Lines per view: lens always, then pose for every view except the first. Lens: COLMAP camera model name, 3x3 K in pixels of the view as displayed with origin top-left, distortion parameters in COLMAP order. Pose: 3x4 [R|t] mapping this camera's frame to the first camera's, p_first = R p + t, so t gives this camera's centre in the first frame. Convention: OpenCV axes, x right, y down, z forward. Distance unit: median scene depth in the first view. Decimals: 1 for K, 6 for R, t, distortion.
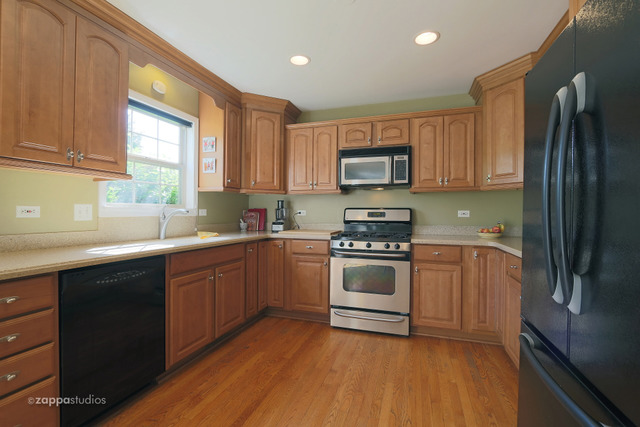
lens RADIAL K [[293.8, 0, 316.7], [0, 293.8, 212.7], [0, 0, 1]] dist [-0.011563, -0.000741]
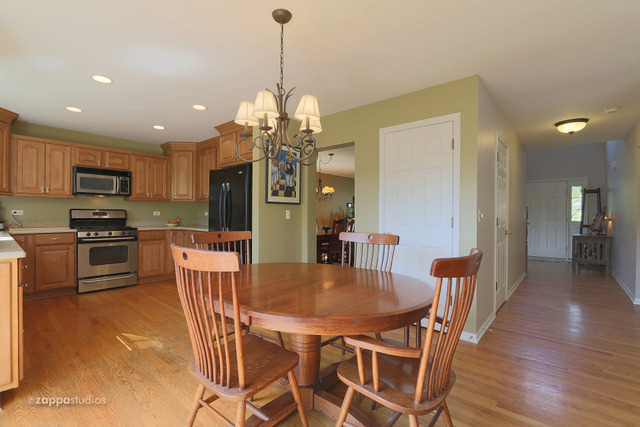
lens RADIAL K [[293.8, 0, 317.8], [0, 293.8, 213.9], [0, 0, 1]] dist [-0.011563, -0.000741]
pose [[0.373082, -0.002034, 0.927796, -0.795073], [-0.004342, 0.999983, 0.003939, -0.004992], [-0.927788, -0.005498, 0.373067, -0.567511]]
